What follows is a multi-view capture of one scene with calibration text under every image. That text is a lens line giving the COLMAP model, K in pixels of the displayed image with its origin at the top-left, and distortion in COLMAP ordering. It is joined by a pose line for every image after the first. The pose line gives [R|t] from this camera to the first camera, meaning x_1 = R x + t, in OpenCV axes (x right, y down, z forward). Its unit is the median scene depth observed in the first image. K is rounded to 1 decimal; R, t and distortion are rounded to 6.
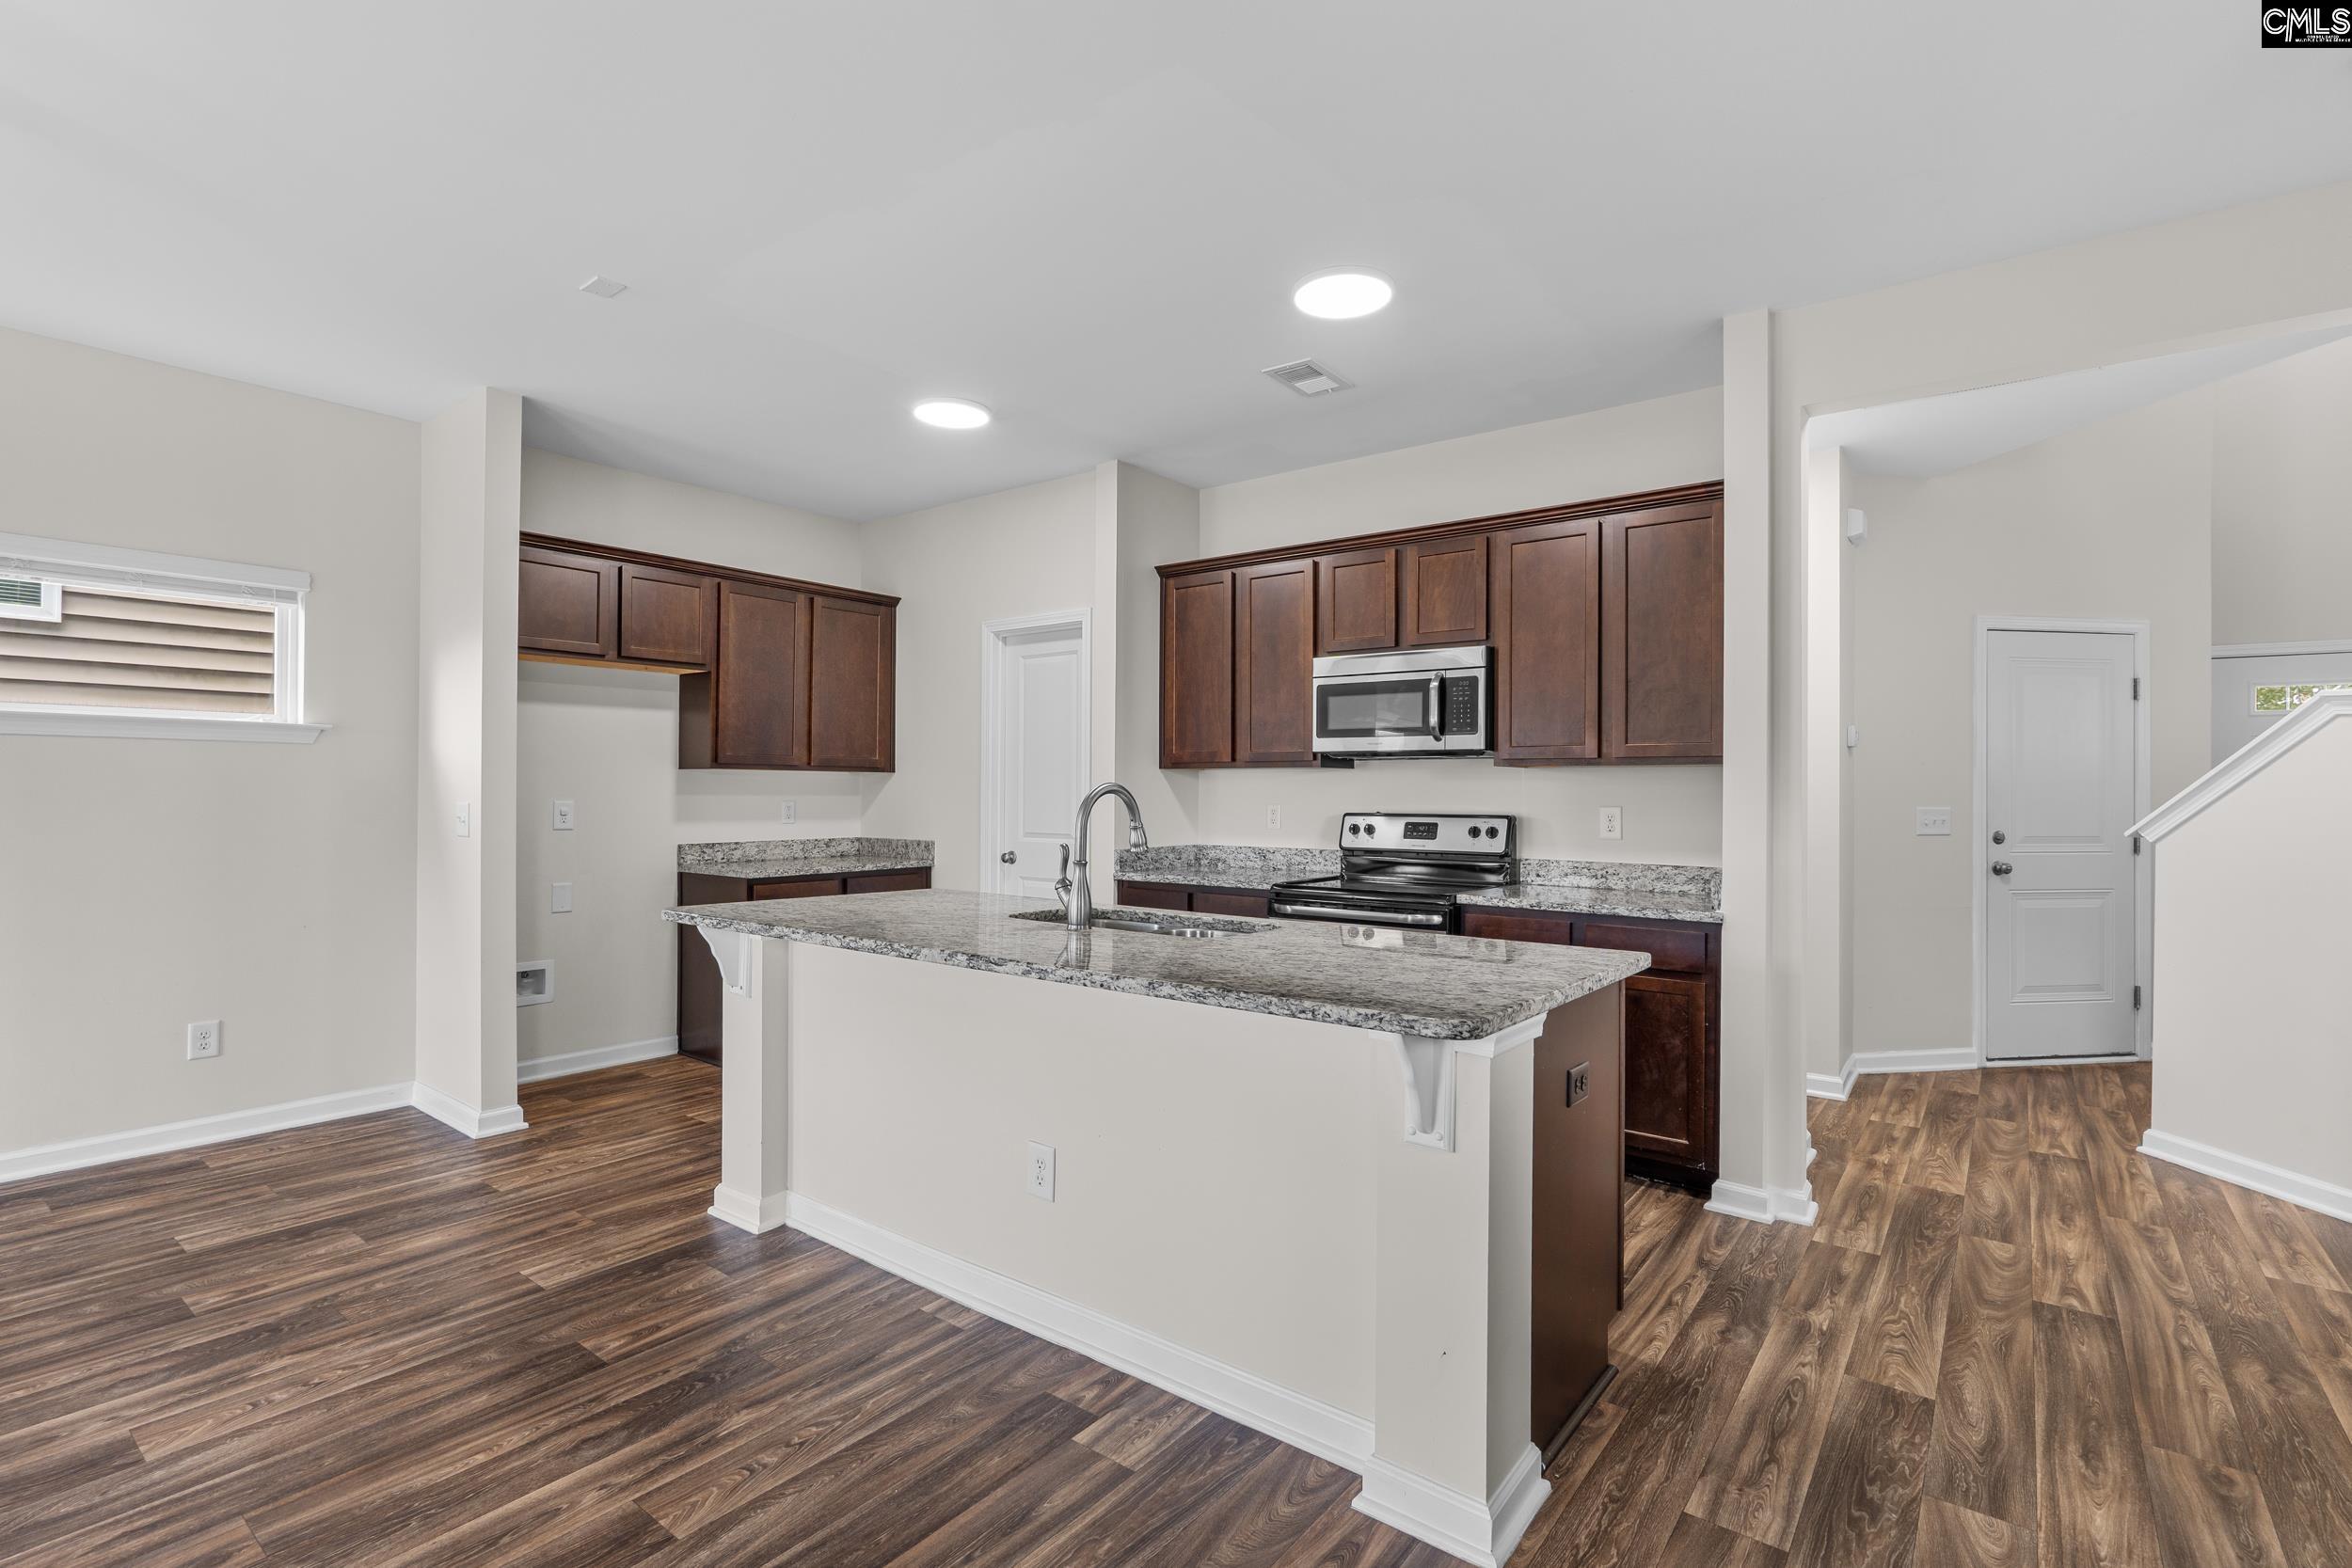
lens RADIAL K [[1082.8, 0, 1184.9], [0, 1082.8, 785.8], [0, 0, 1]] dist [-0.007534, 0.001419]
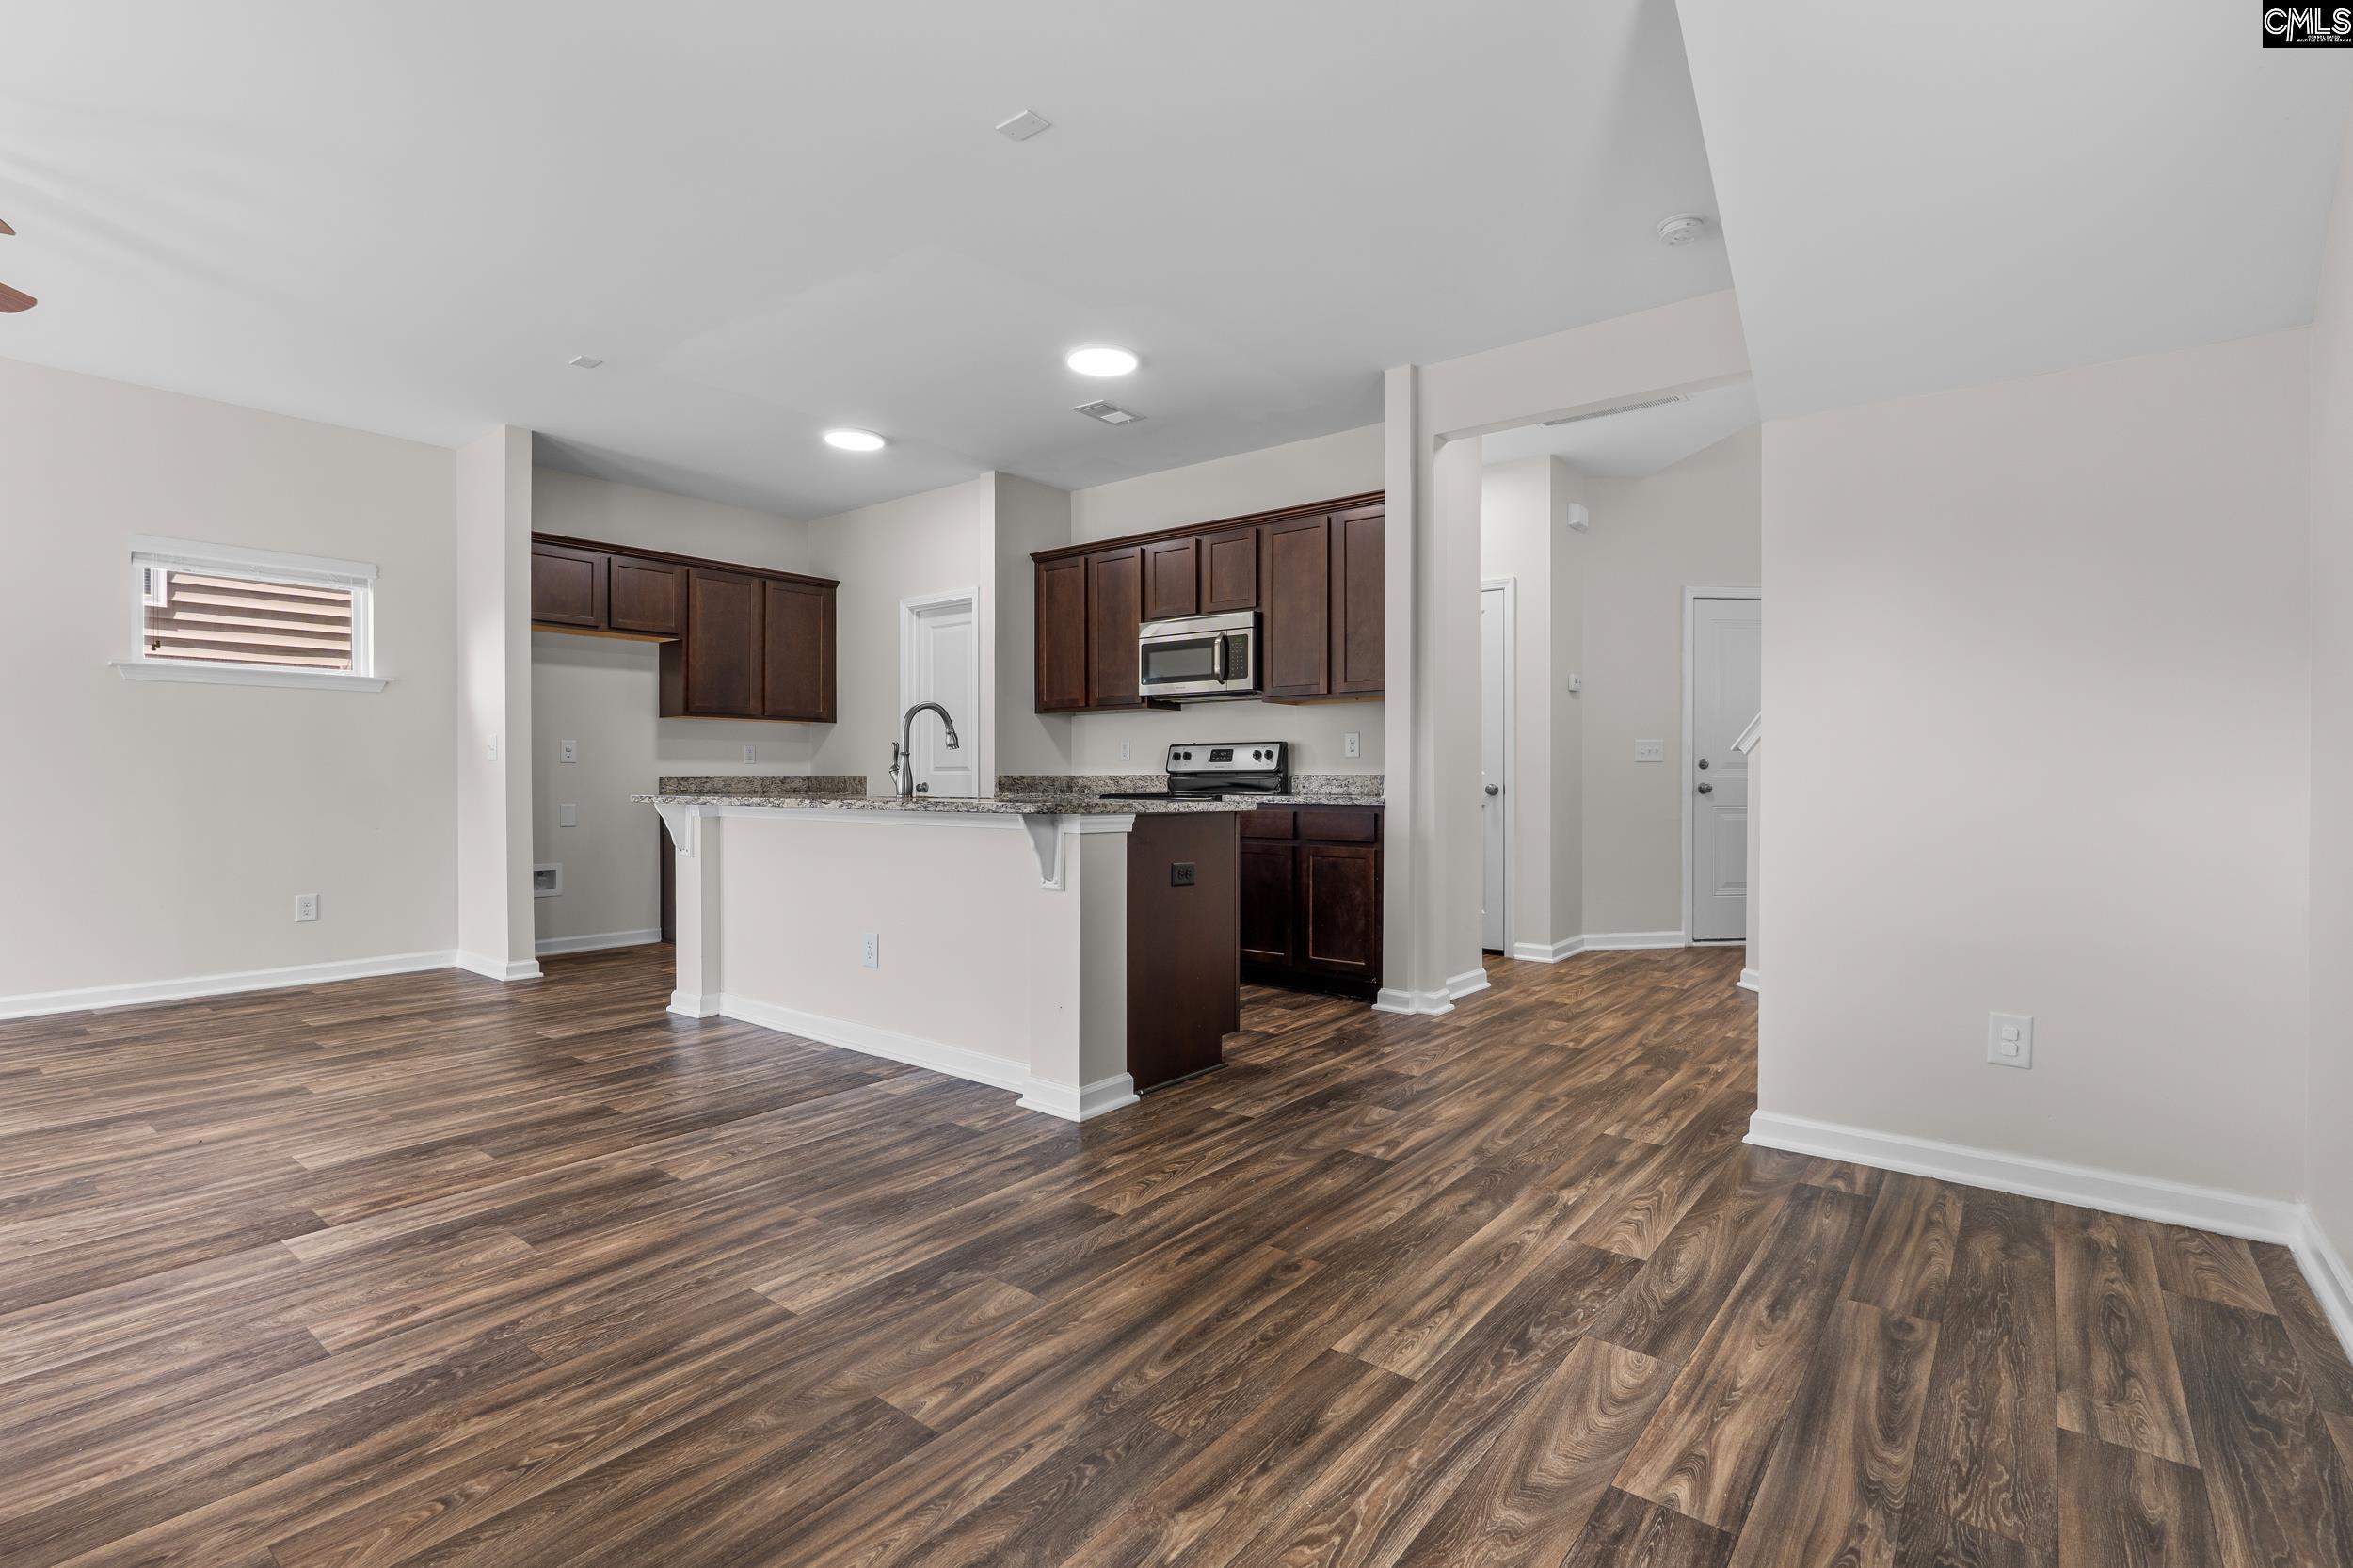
lens RADIAL K [[1083.4, 0, 1185.9], [0, 1083.4, 785.8], [0, 0, 1]] dist [-0.007534, 0.001419]
pose [[0.999881, -0.006395, -0.014041, 0.206780], [0.006557, 0.999912, 0.011535, 0.066727], [0.013966, -0.011626, 0.999835, -0.322800]]
